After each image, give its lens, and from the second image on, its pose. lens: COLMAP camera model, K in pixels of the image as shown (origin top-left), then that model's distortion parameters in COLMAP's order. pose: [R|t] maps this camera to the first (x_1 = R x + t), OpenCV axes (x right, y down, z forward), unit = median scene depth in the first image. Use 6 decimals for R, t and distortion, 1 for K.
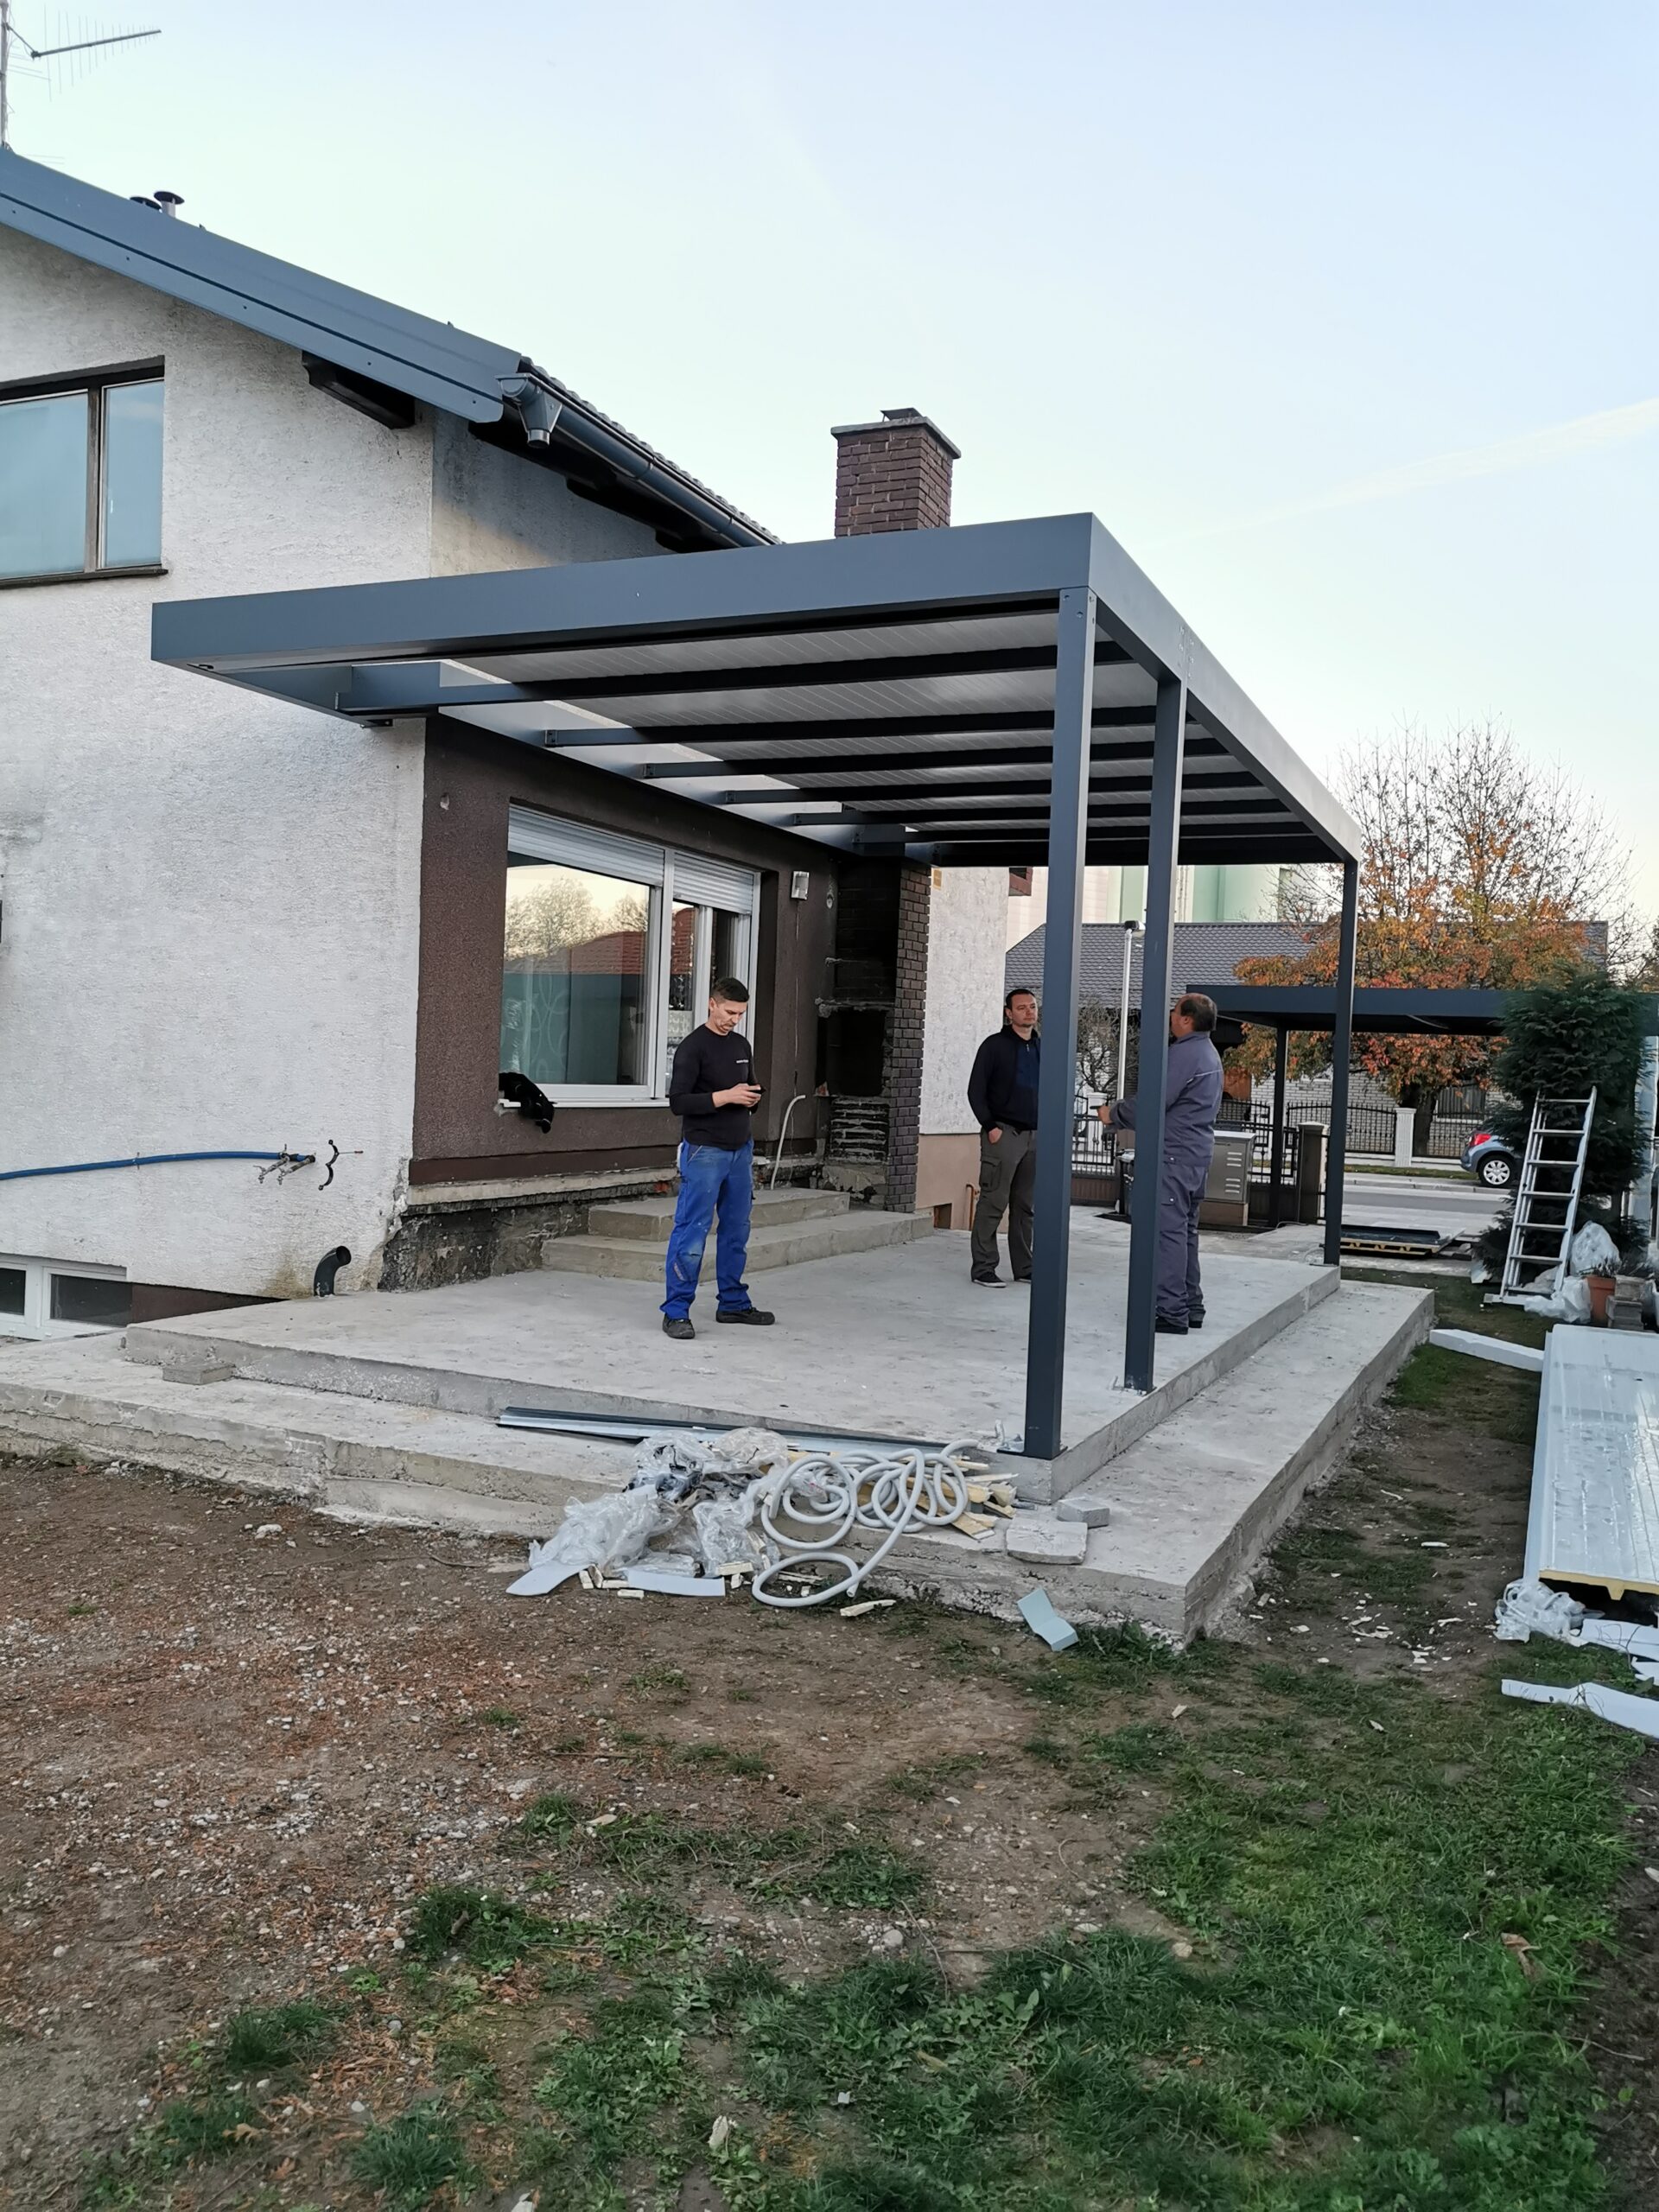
lens RADIAL K [[1682.6, 0, 829.5], [0, 1682.6, 1106.0], [0, 0, 1]] dist [0.042312, -0.012197]
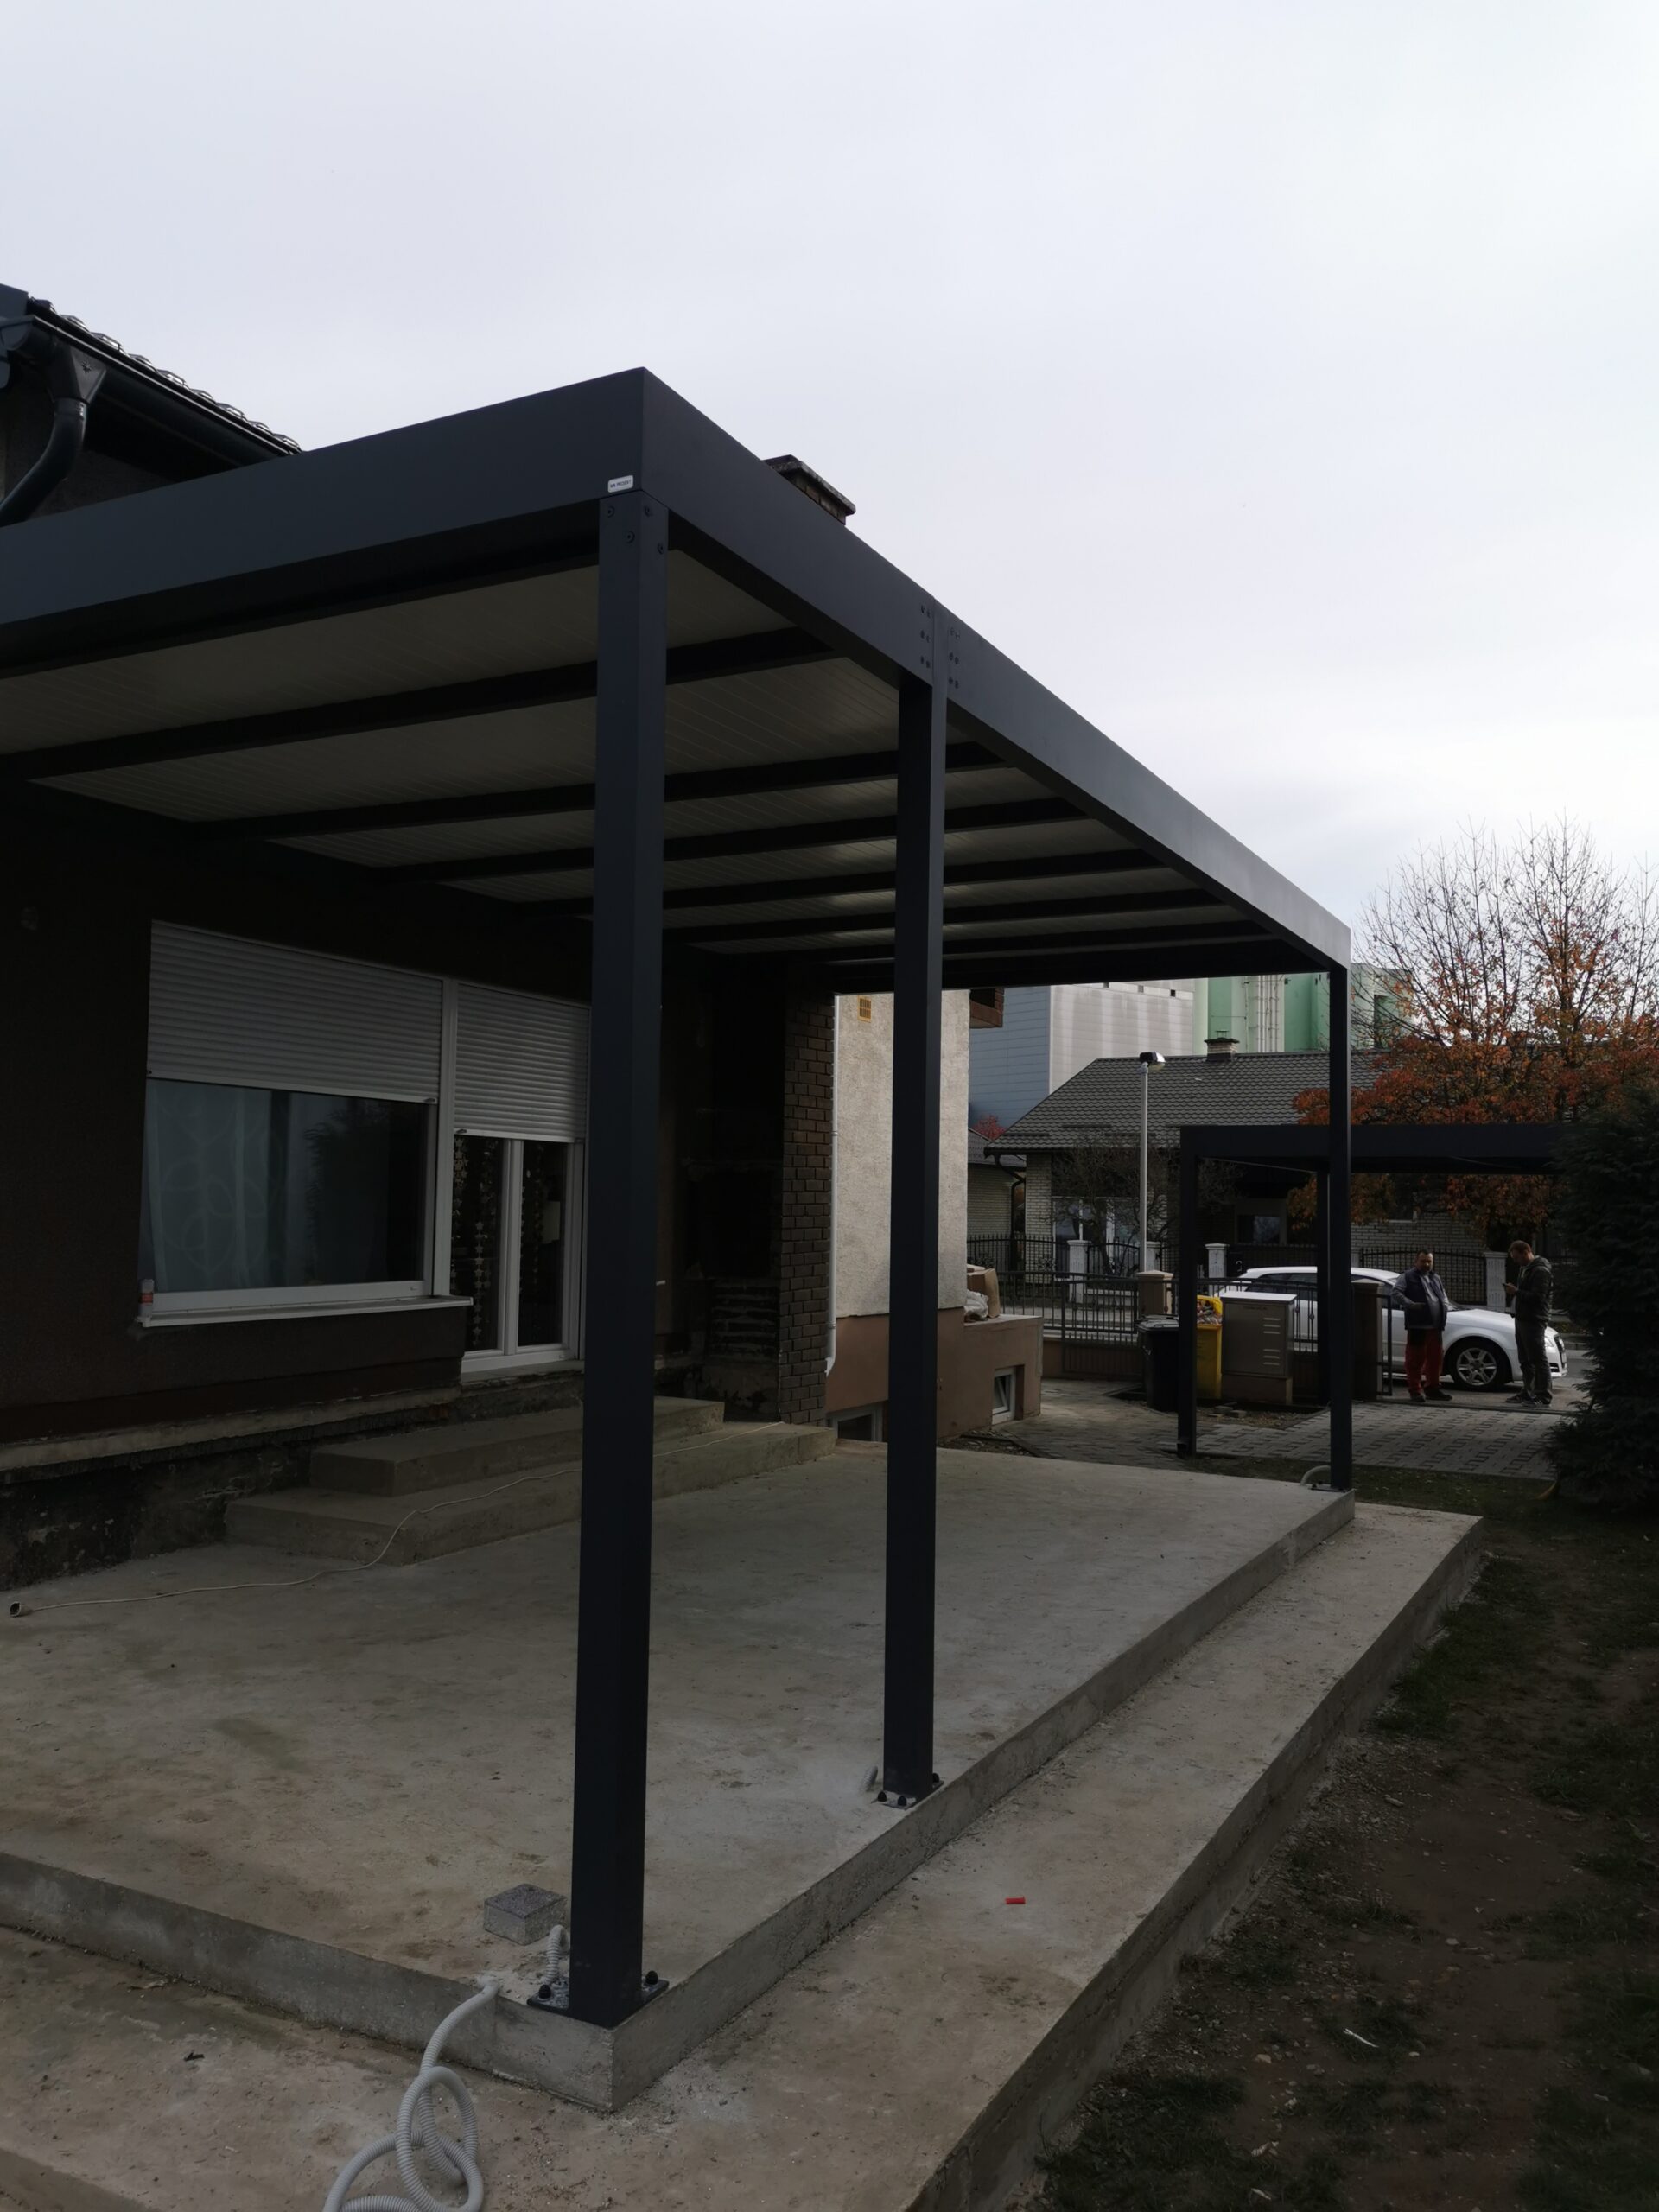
lens RADIAL K [[1682.6, 0, 829.5], [0, 1682.6, 1106.0], [0, 0, 1]] dist [0.042312, -0.012197]
pose [[0.997728, -0.029008, -0.060811, 0.157857], [0.023771, 0.996085, -0.085147, -0.026180], [0.063043, 0.083508, 0.994511, 0.276004]]
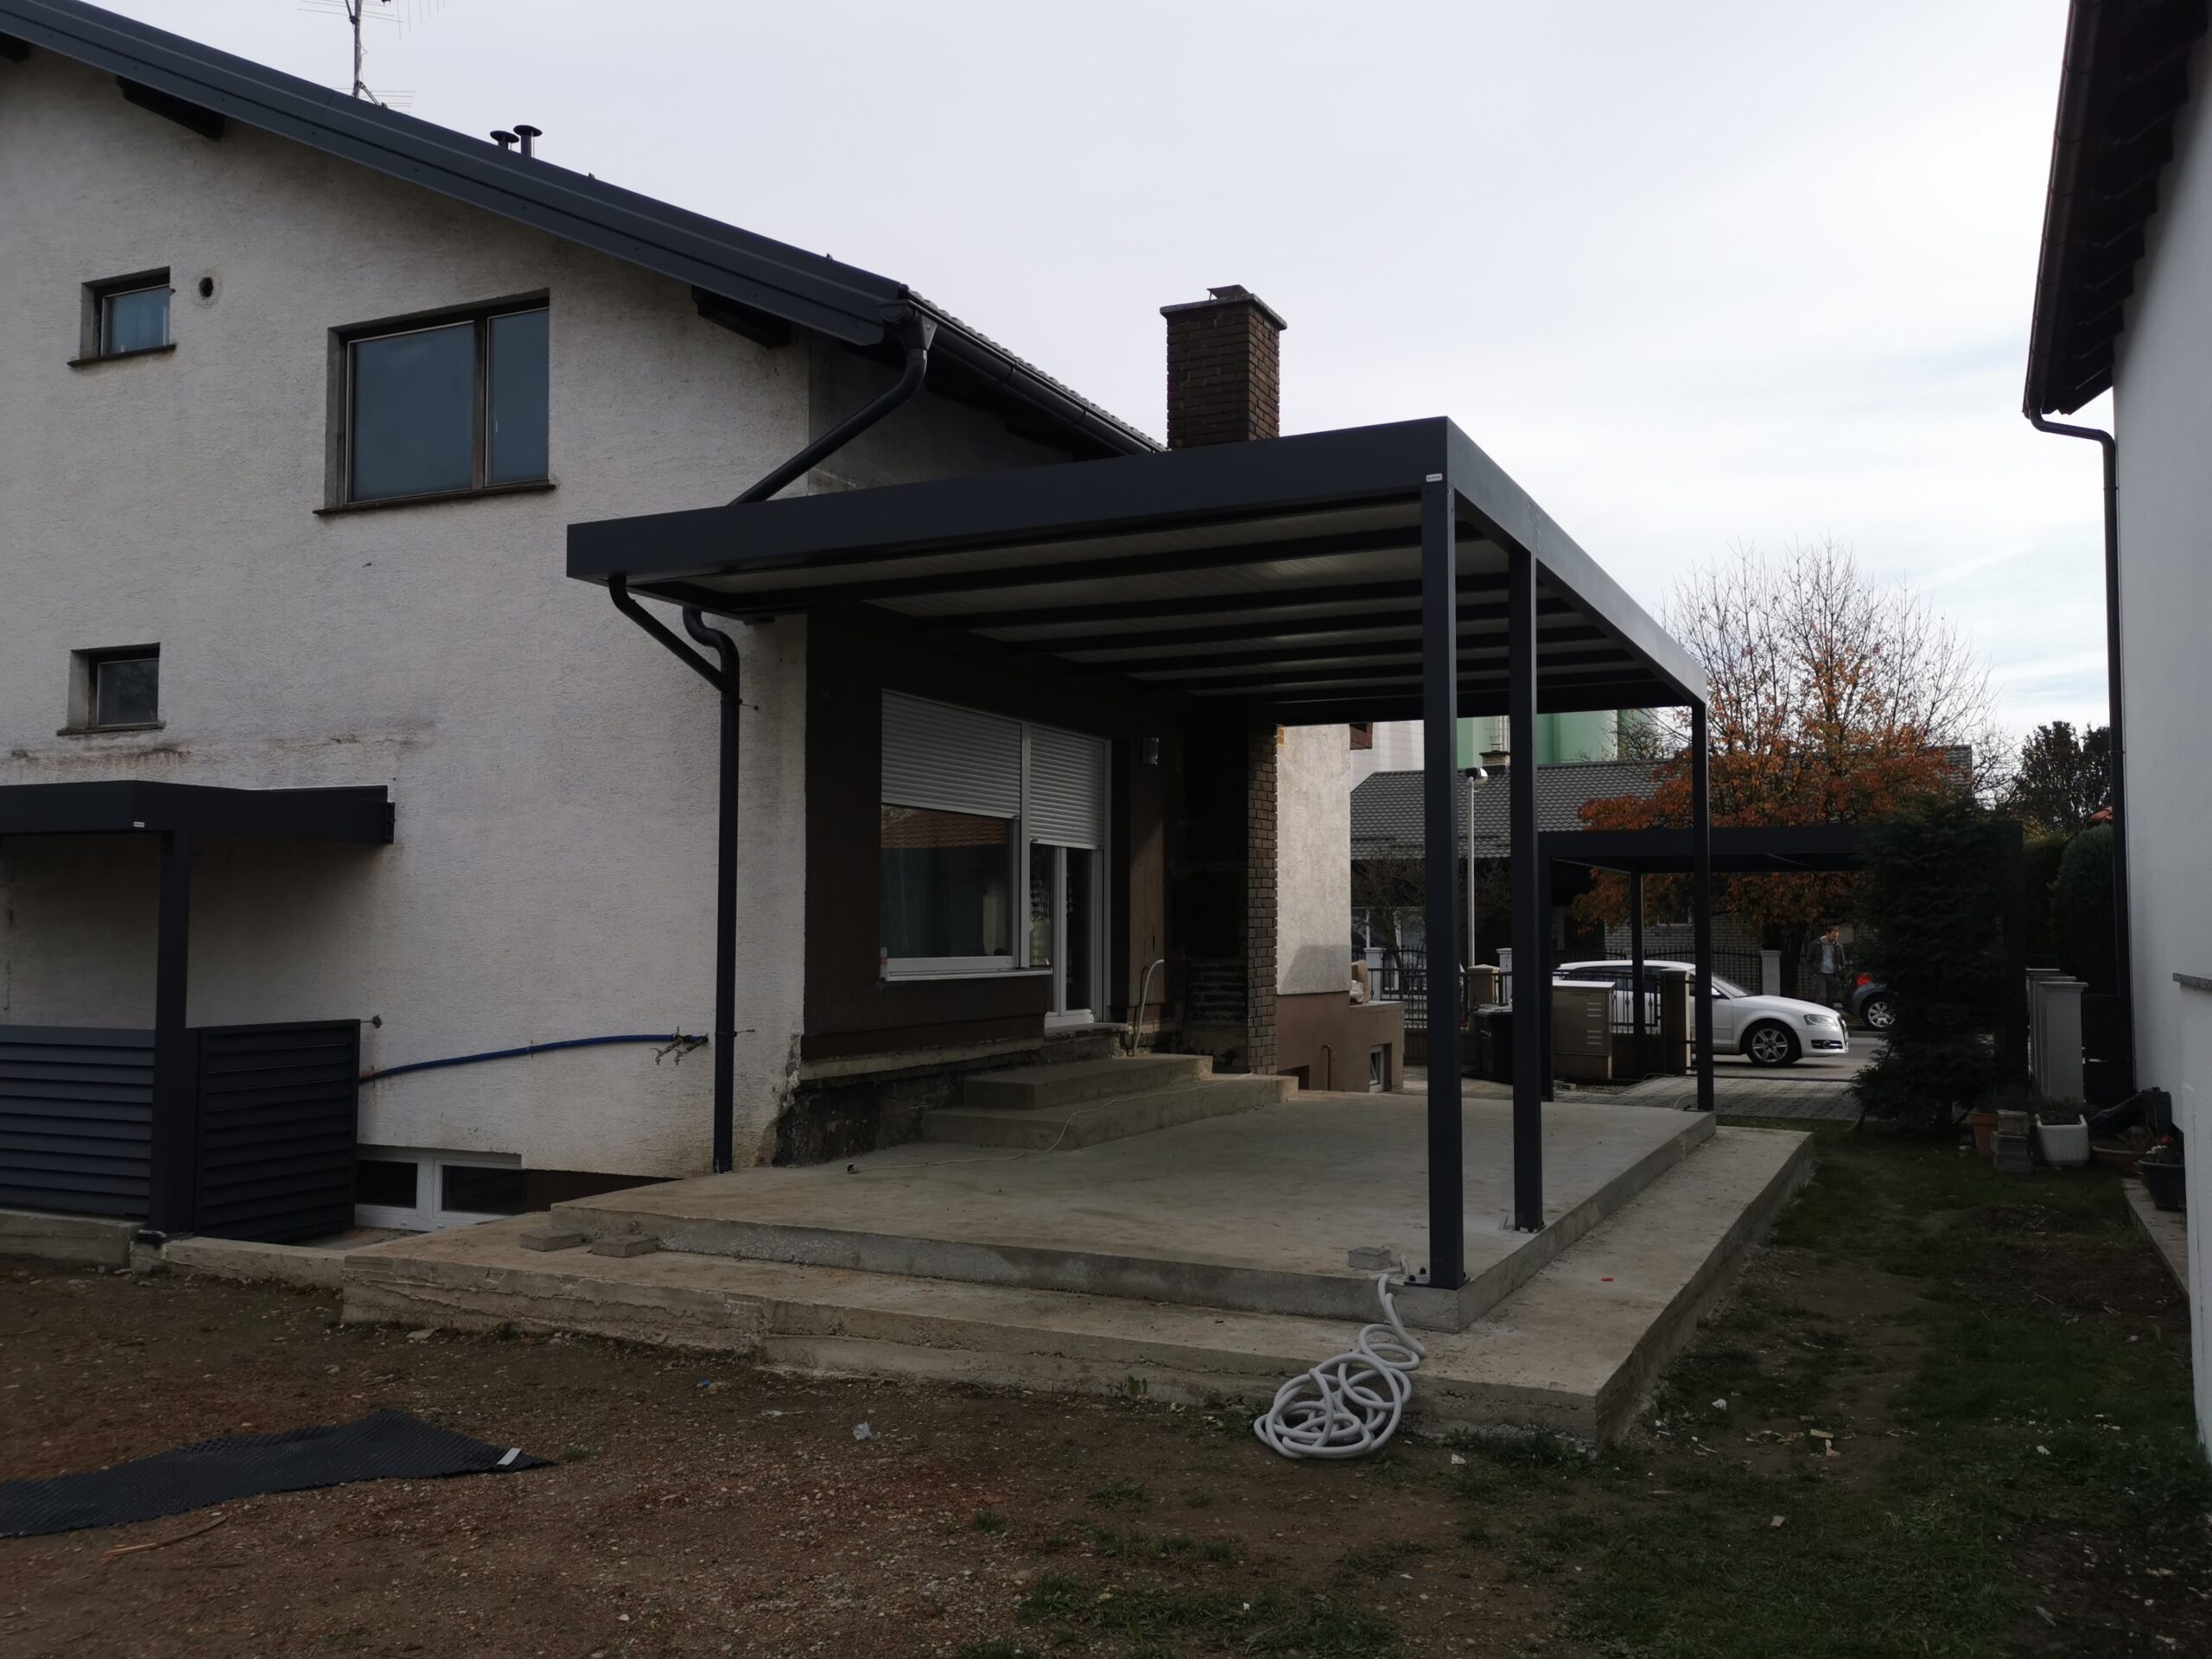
lens RADIAL K [[1818.9, 0, 1107.5], [0, 1818.9, 839.0], [0, 0, 1]] dist [0.009895, 0.106011]
pose [[0.998965, -0.042423, -0.016389, -0.037029], [0.041071, 0.996300, -0.075489, 0.003375], [0.019531, 0.074738, 0.997012, -0.108285]]
